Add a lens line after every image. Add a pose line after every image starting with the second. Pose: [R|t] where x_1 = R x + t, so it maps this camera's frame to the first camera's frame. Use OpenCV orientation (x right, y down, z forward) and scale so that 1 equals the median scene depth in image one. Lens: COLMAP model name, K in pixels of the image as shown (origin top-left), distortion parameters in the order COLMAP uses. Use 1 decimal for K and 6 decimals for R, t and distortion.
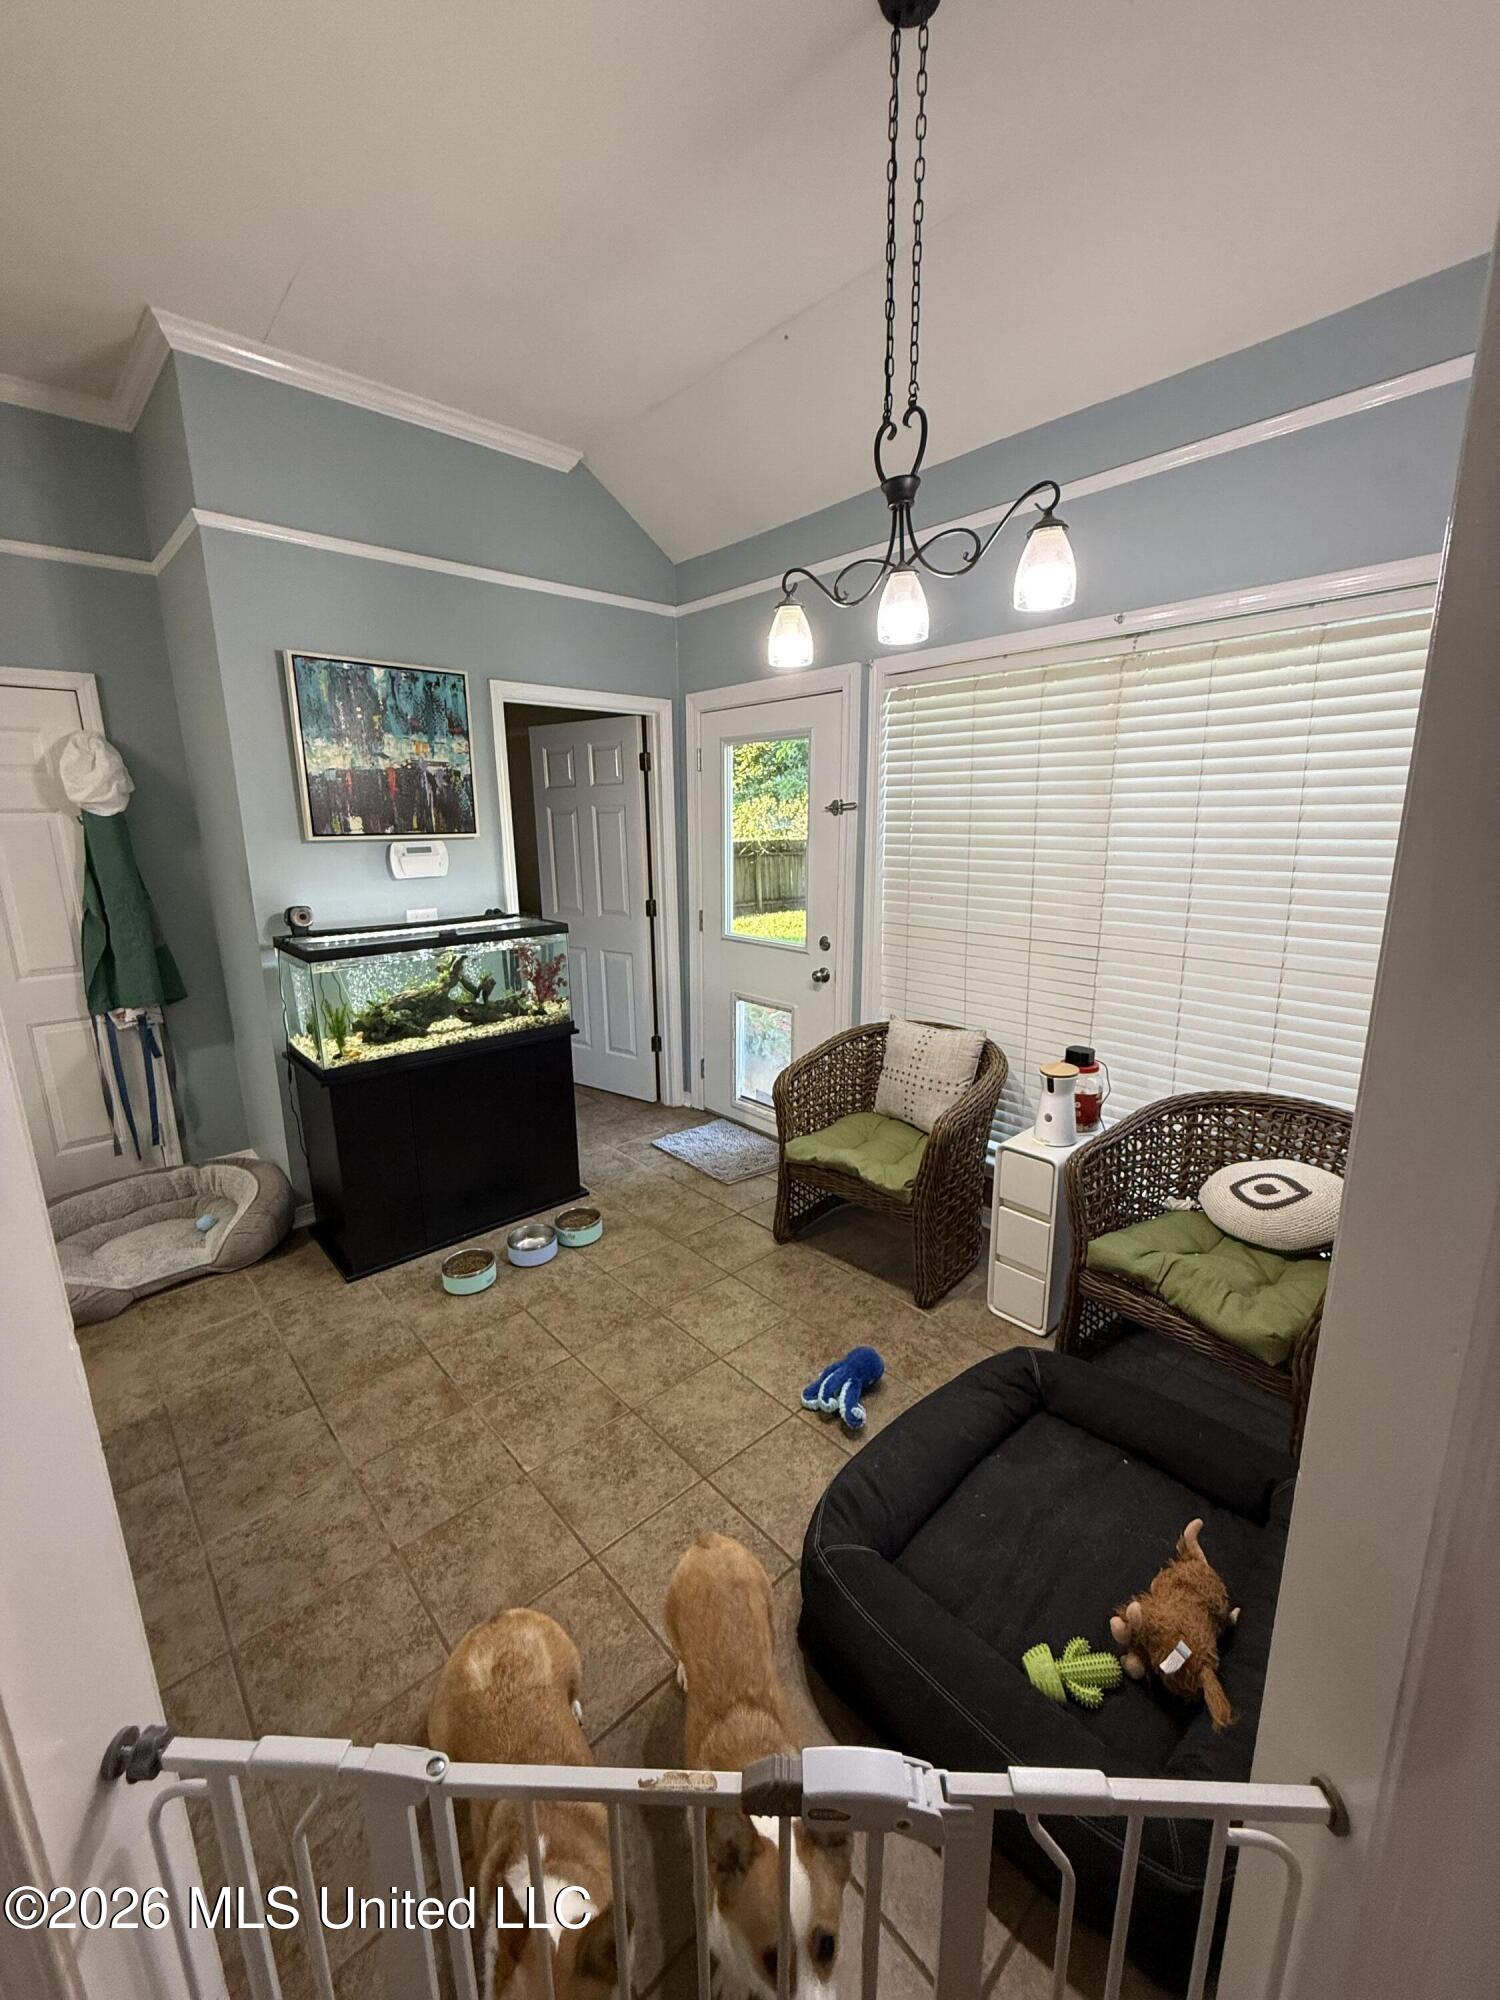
lens RADIAL K [[800.6, 0, 749.6], [0, 800.6, 994.7], [0, 0, 1]] dist [0.000118, 0.000259]
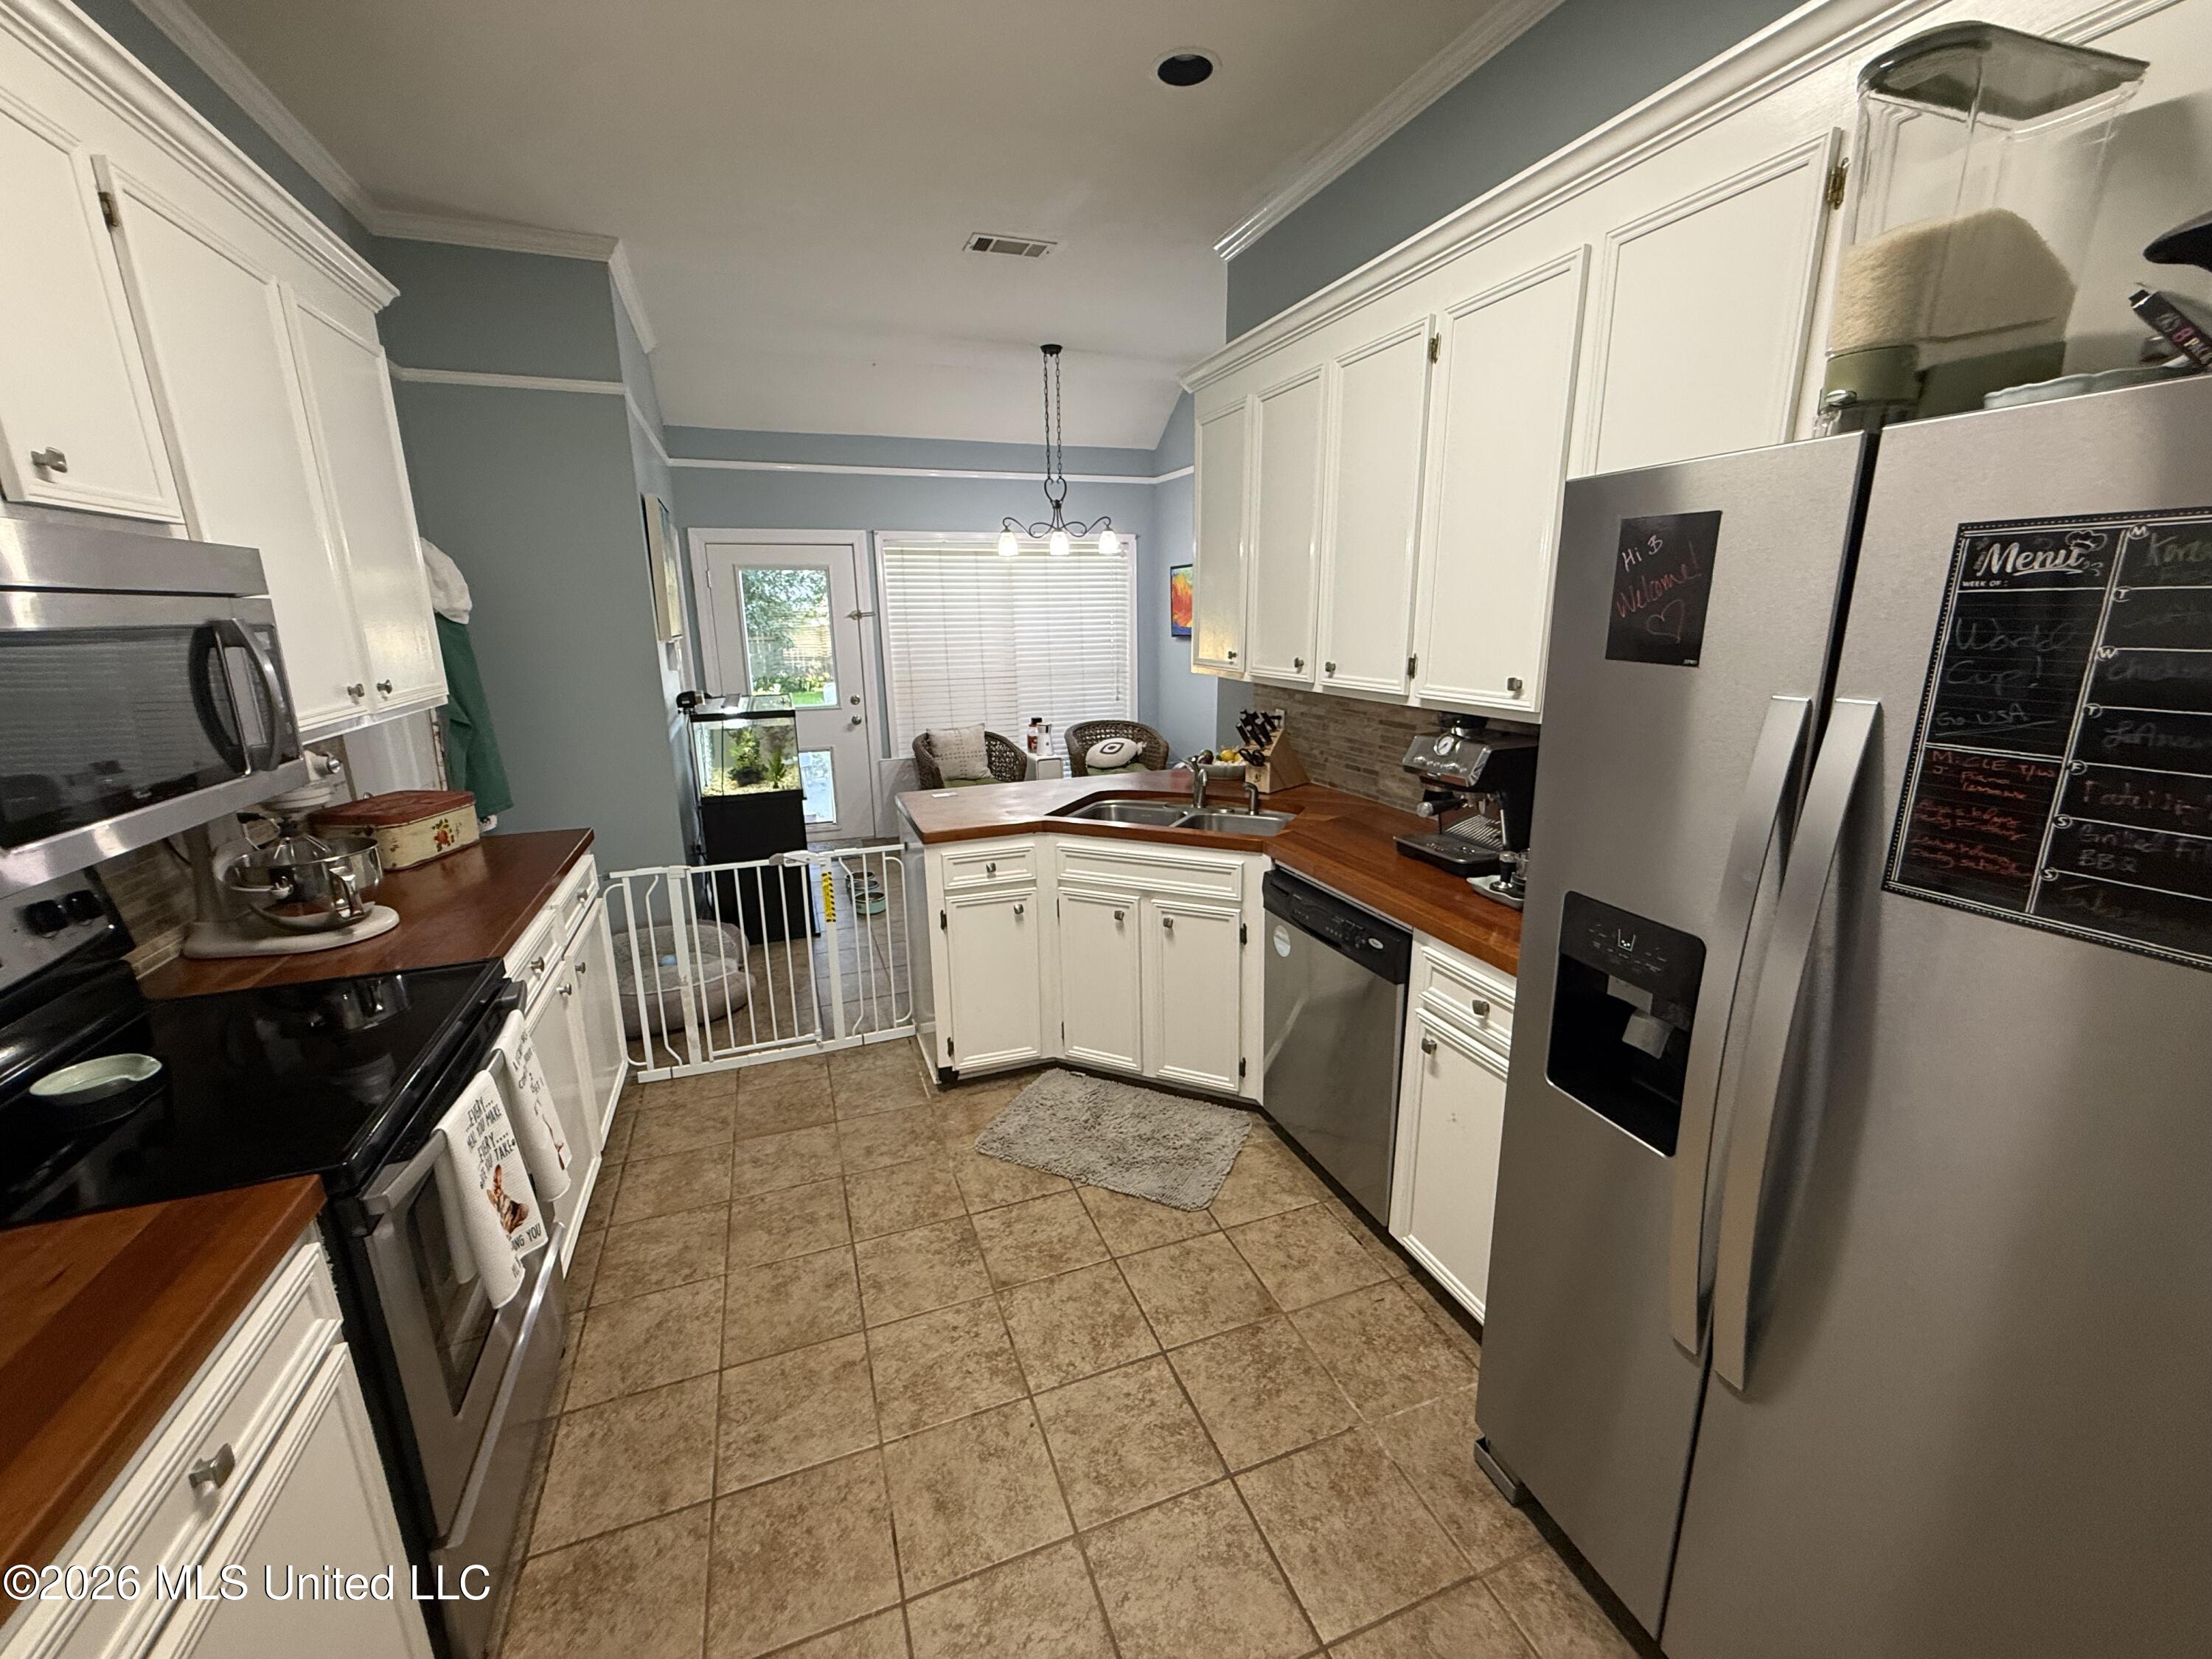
lens RADIAL K [[885.5, 0, 1101.5], [0, 885.5, 828.9], [0, 0, 1]] dist [0.000118, 0.000259]
pose [[0.371681, -0.221402, 0.901573, -1.920746], [0.213888, 0.965442, 0.148910, 0.037265], [-0.903385, 0.137488, 0.406192, -0.179992]]
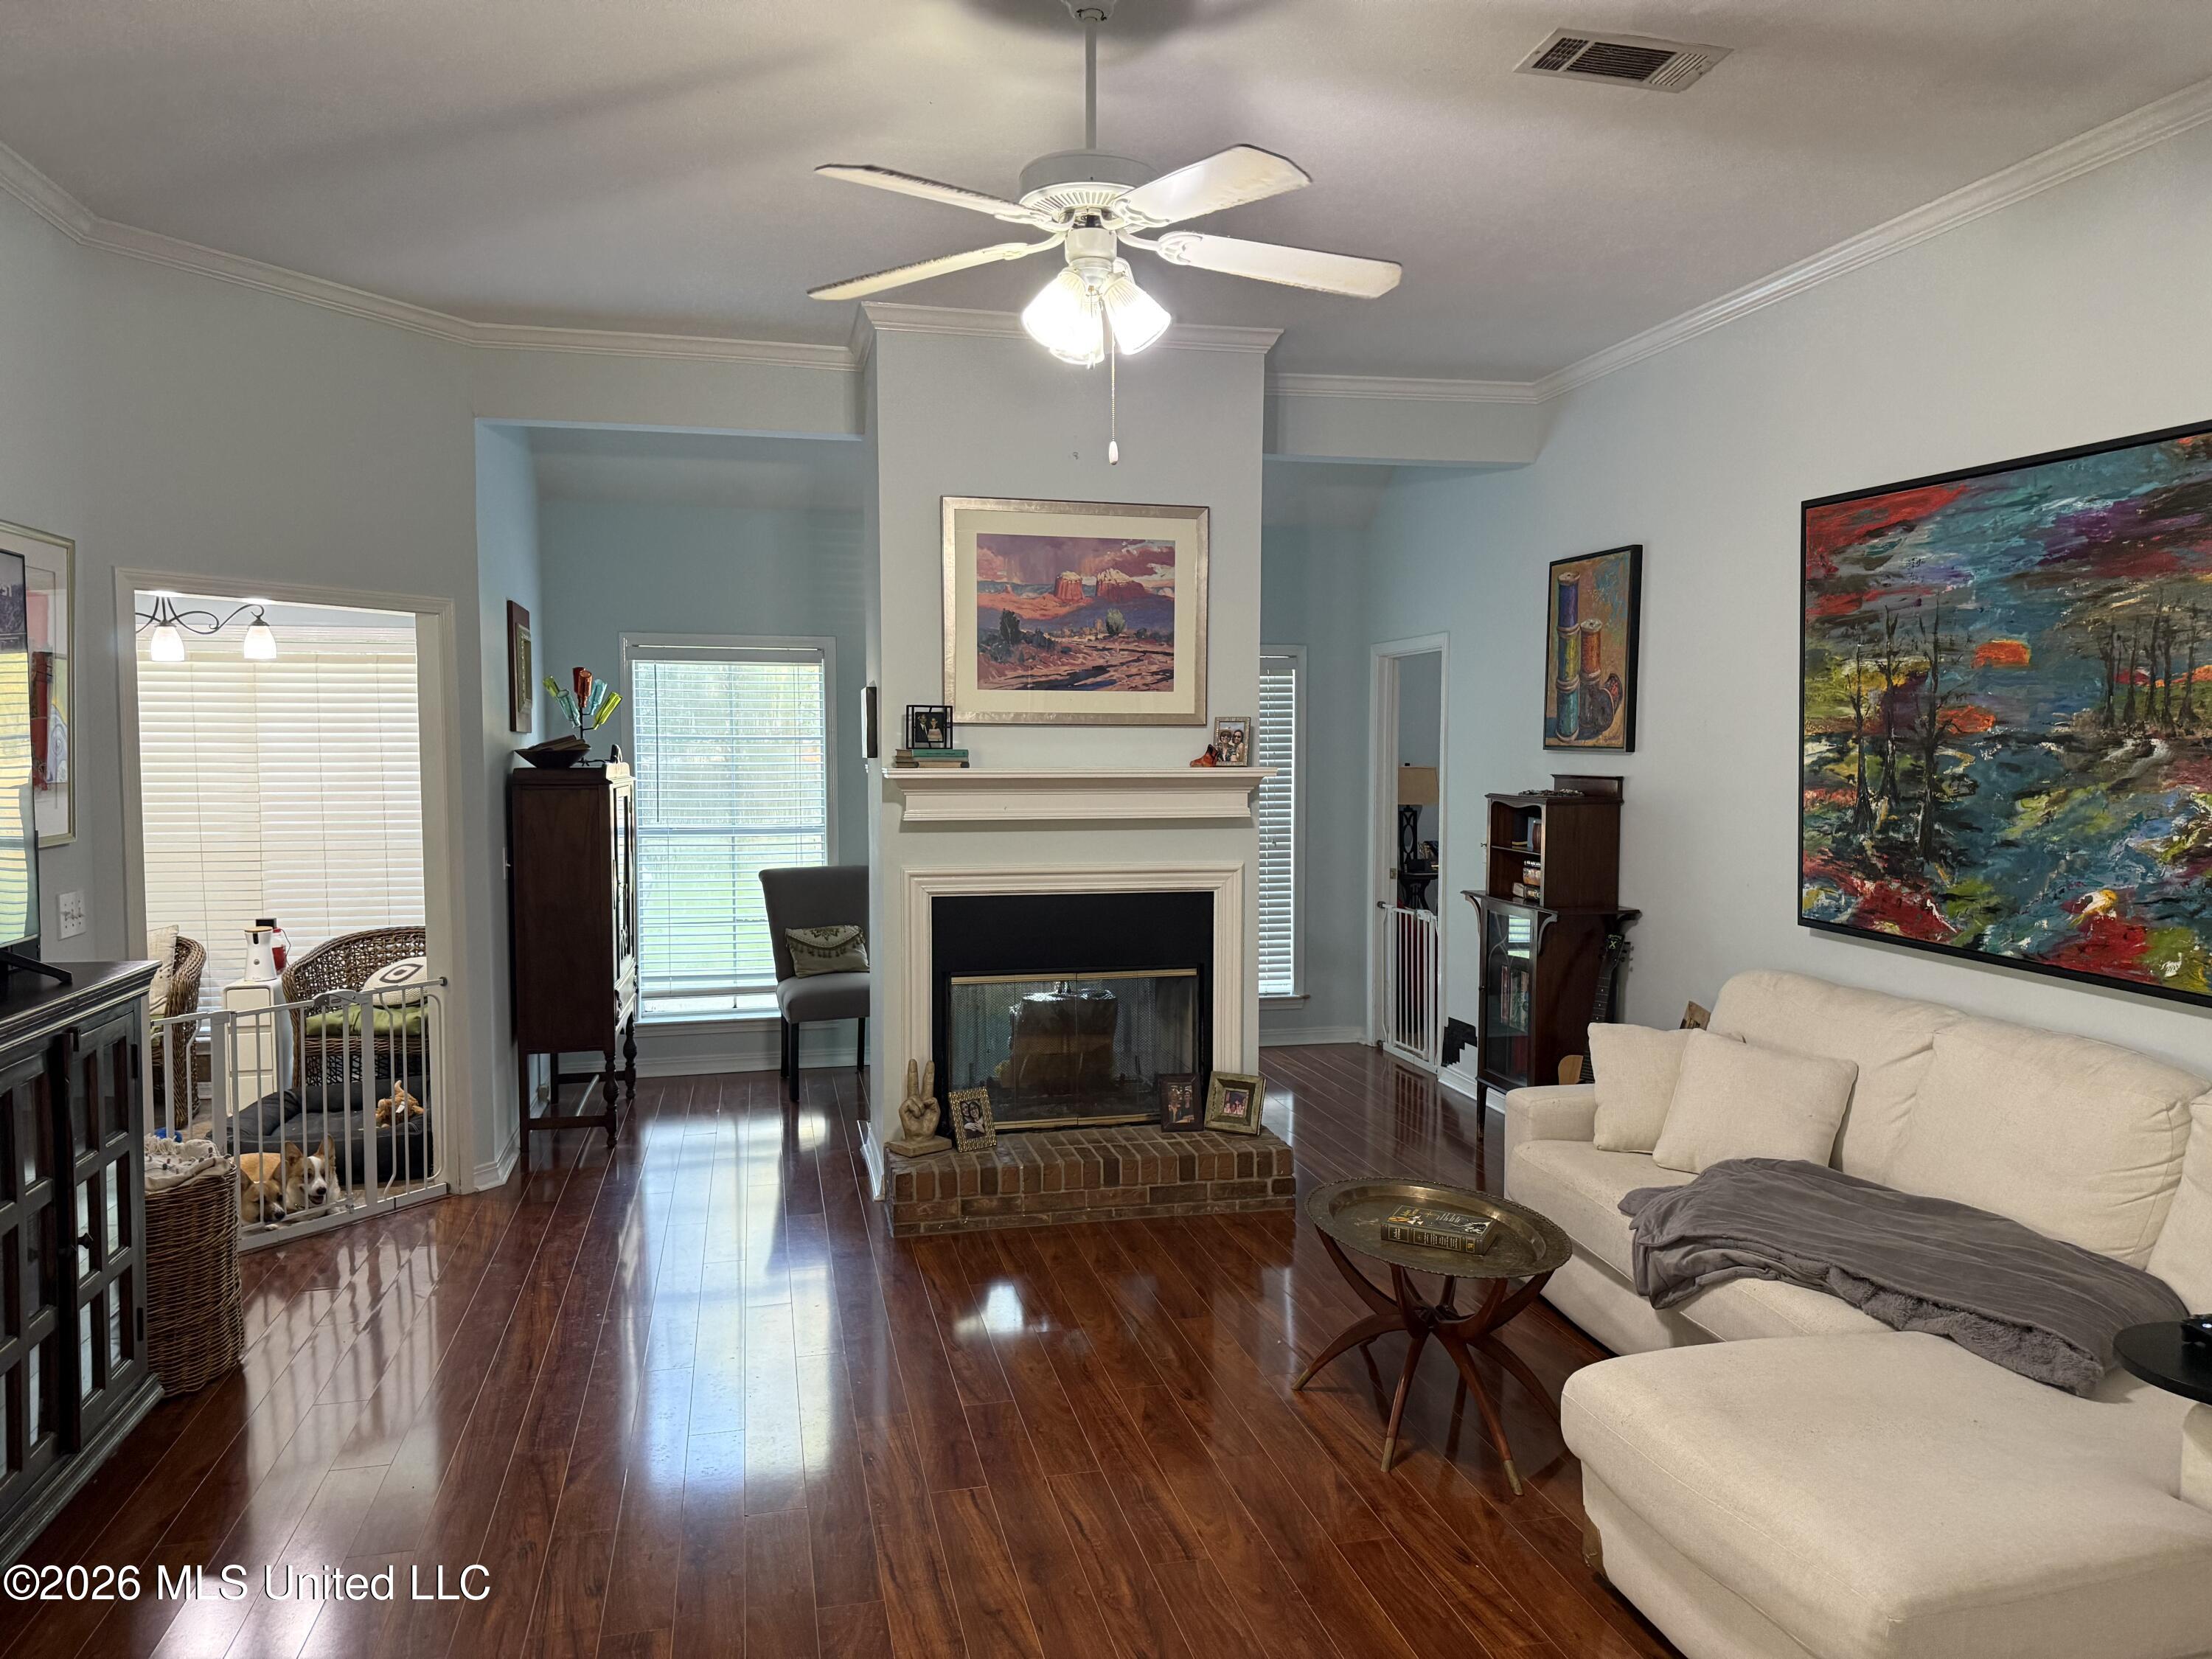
lens RADIAL K [[1563.5, 0, 1106.5], [0, 1563.5, 835.0], [0, 0, 1]] dist [0.045510, -0.059105]
pose [[0.493245, -0.042716, 0.868841, -1.271936], [0.186313, 0.980804, -0.057550, 0.360921], [-0.849704, 0.190262, 0.491735, -1.668273]]
